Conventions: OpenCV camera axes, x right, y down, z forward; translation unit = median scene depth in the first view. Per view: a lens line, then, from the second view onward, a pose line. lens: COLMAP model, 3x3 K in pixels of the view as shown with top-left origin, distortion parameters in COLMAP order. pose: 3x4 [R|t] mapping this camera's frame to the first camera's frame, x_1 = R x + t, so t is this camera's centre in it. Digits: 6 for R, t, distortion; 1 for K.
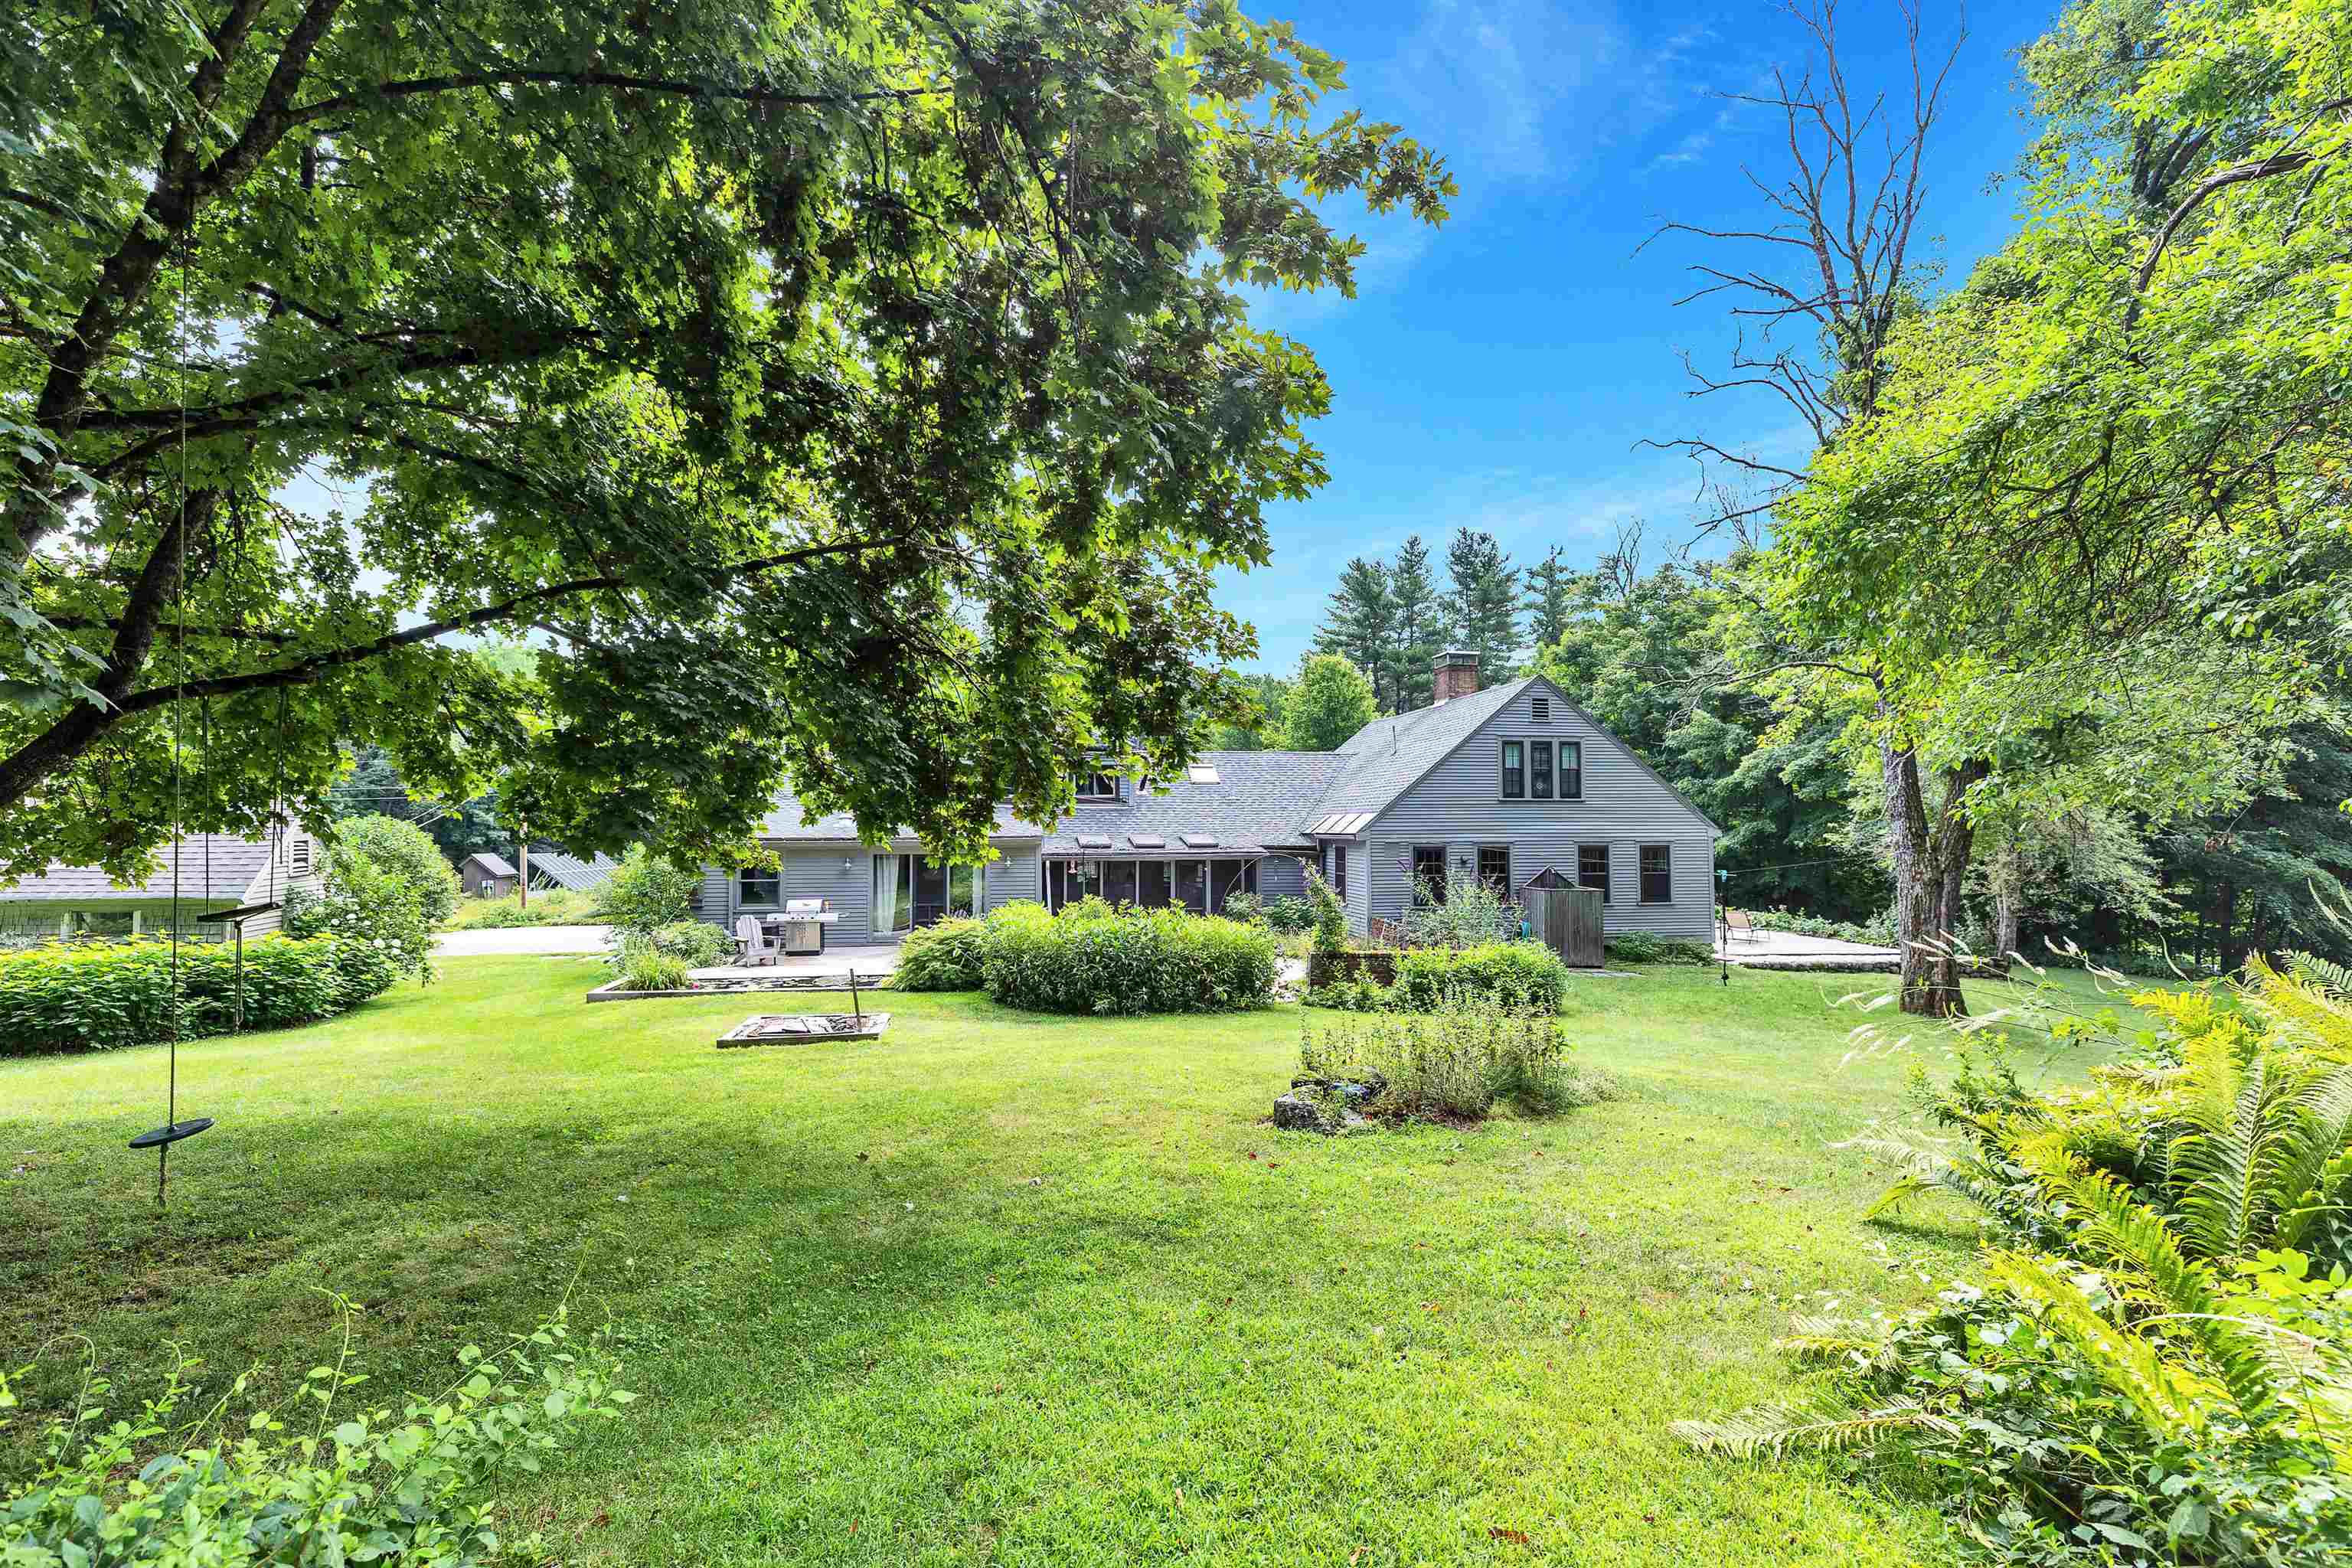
lens RADIAL K [[1029.5, 0, 1176.6], [0, 1029.5, 789.1], [0, 0, 1]] dist [0.001356, -0.000101]
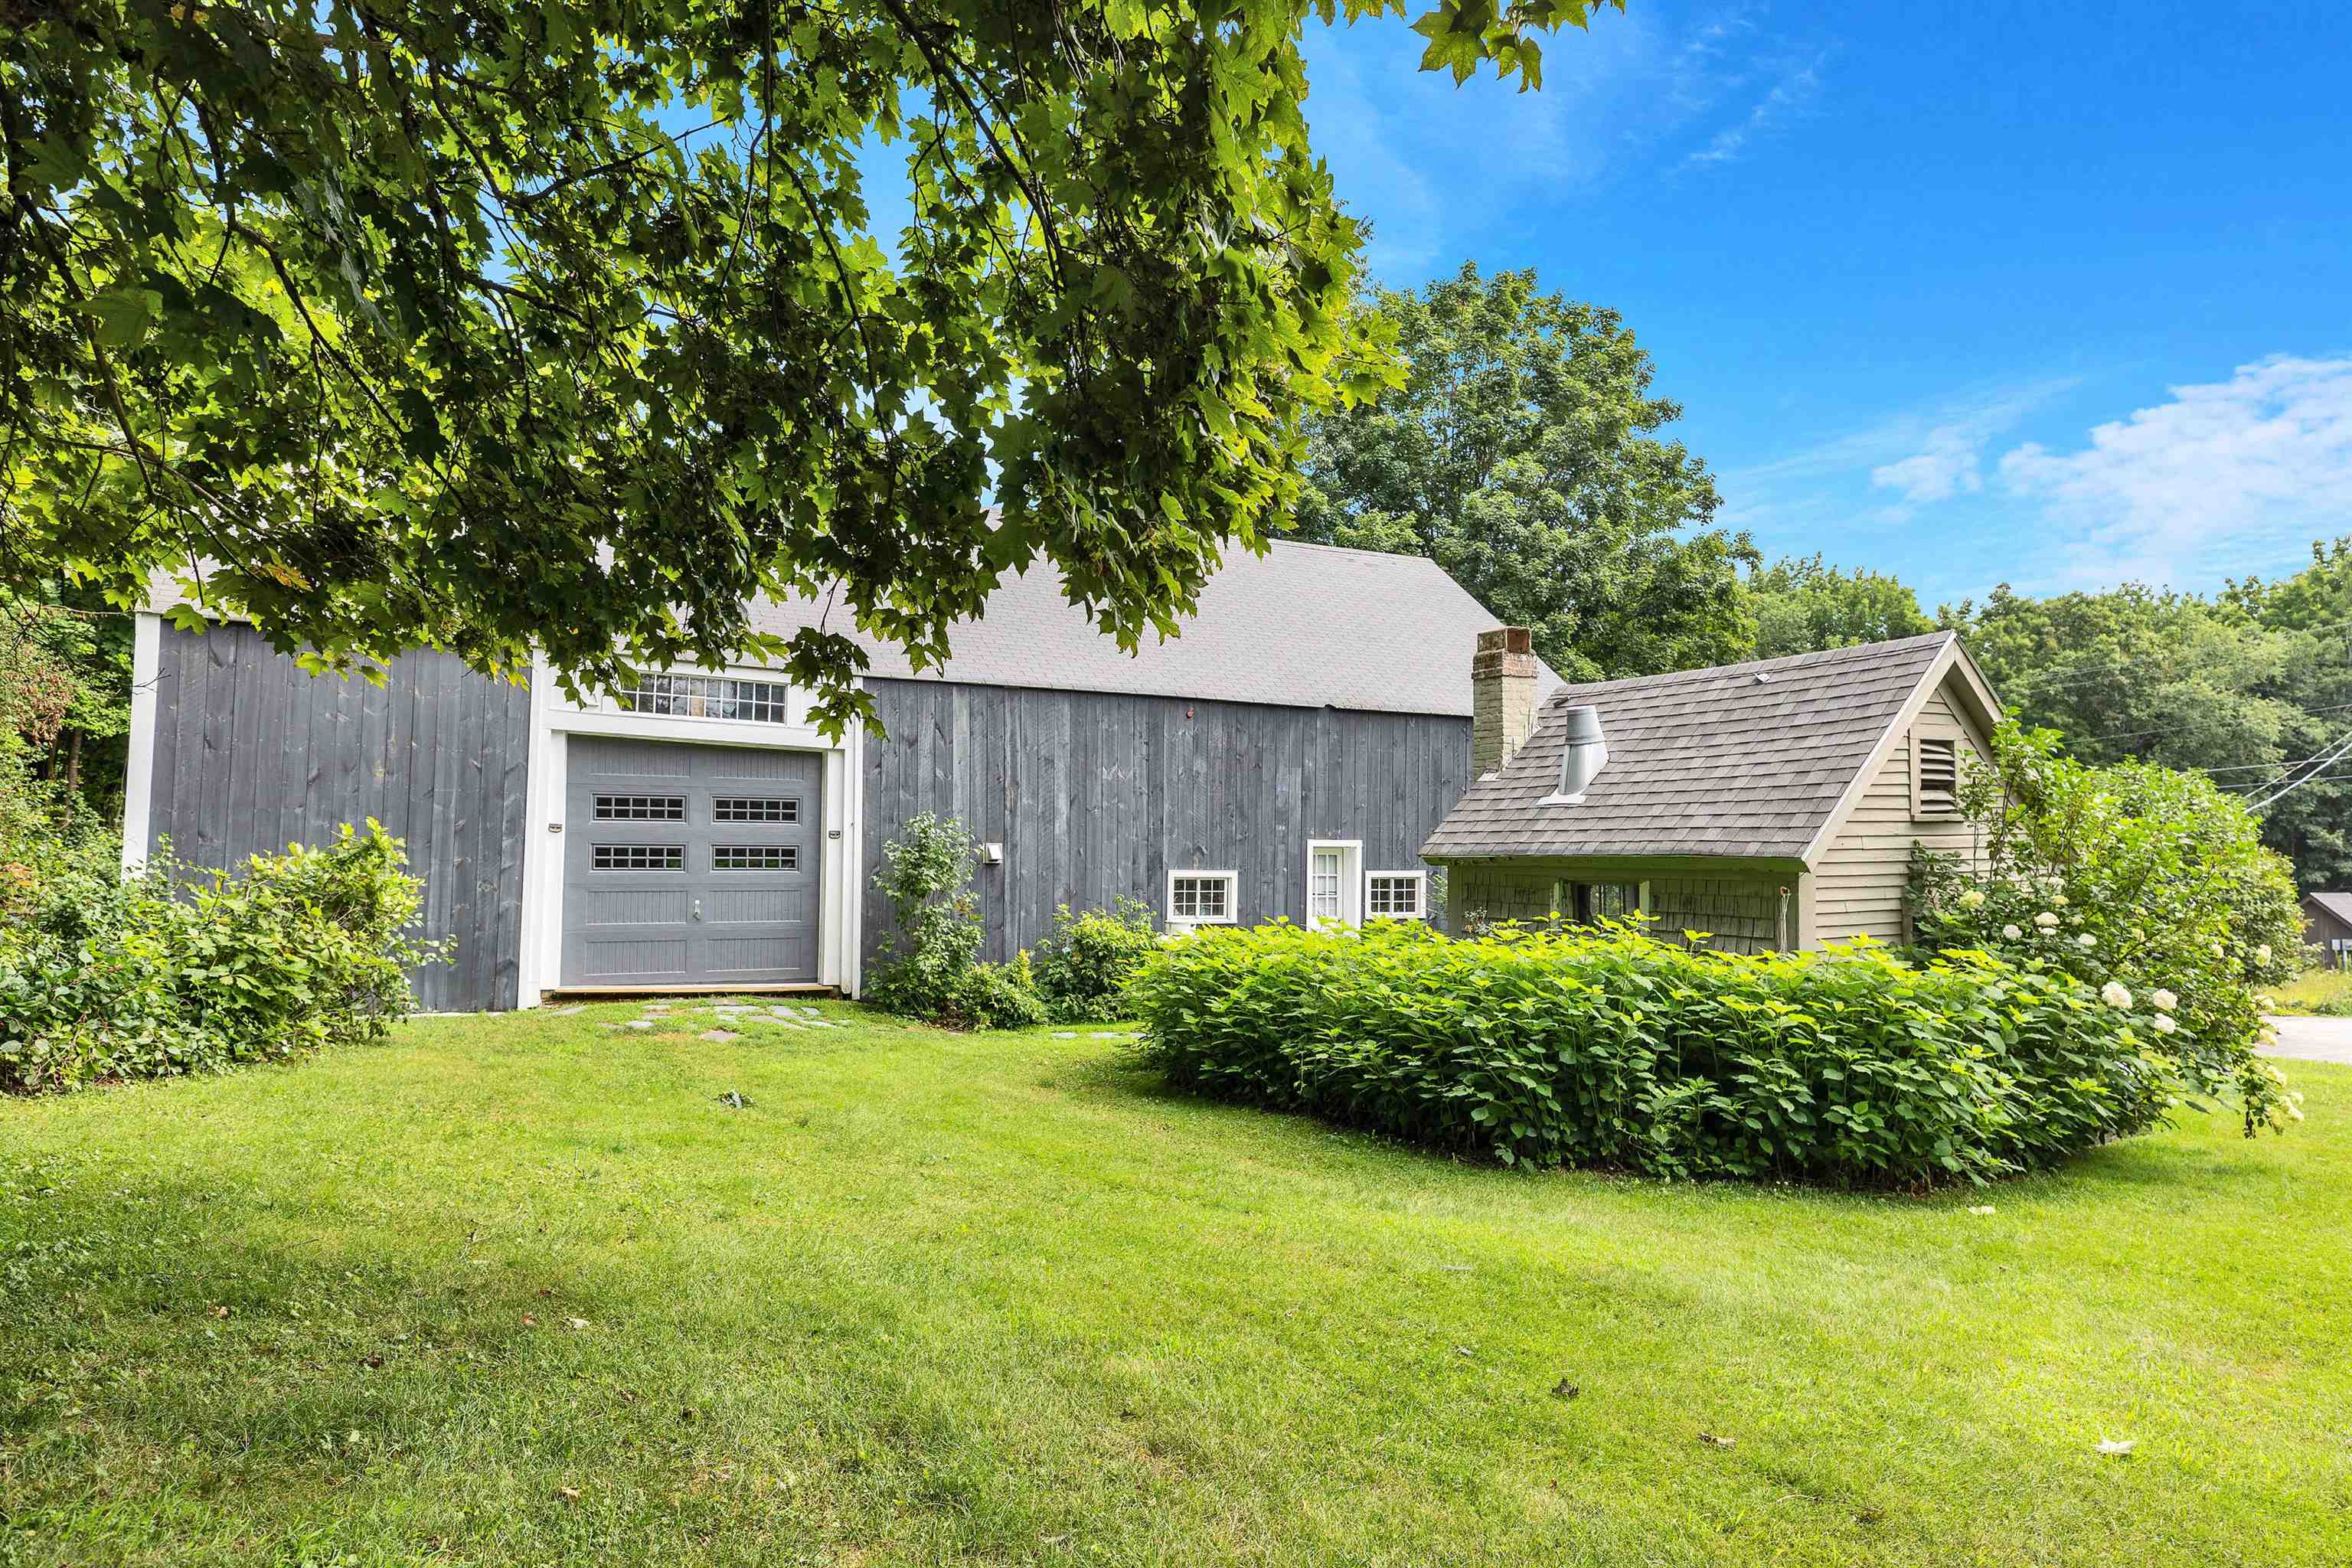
lens RADIAL K [[1444.2, 0, 1176.0], [0, 1444.2, 784.0], [0, 0, 1]] dist [0.001685, -0.000025]
pose [[0.307103, -0.053188, -0.950189, -0.424921], [0.026261, 0.998530, -0.047407, 0.098804], [0.951314, -0.010394, 0.308048, 0.577628]]
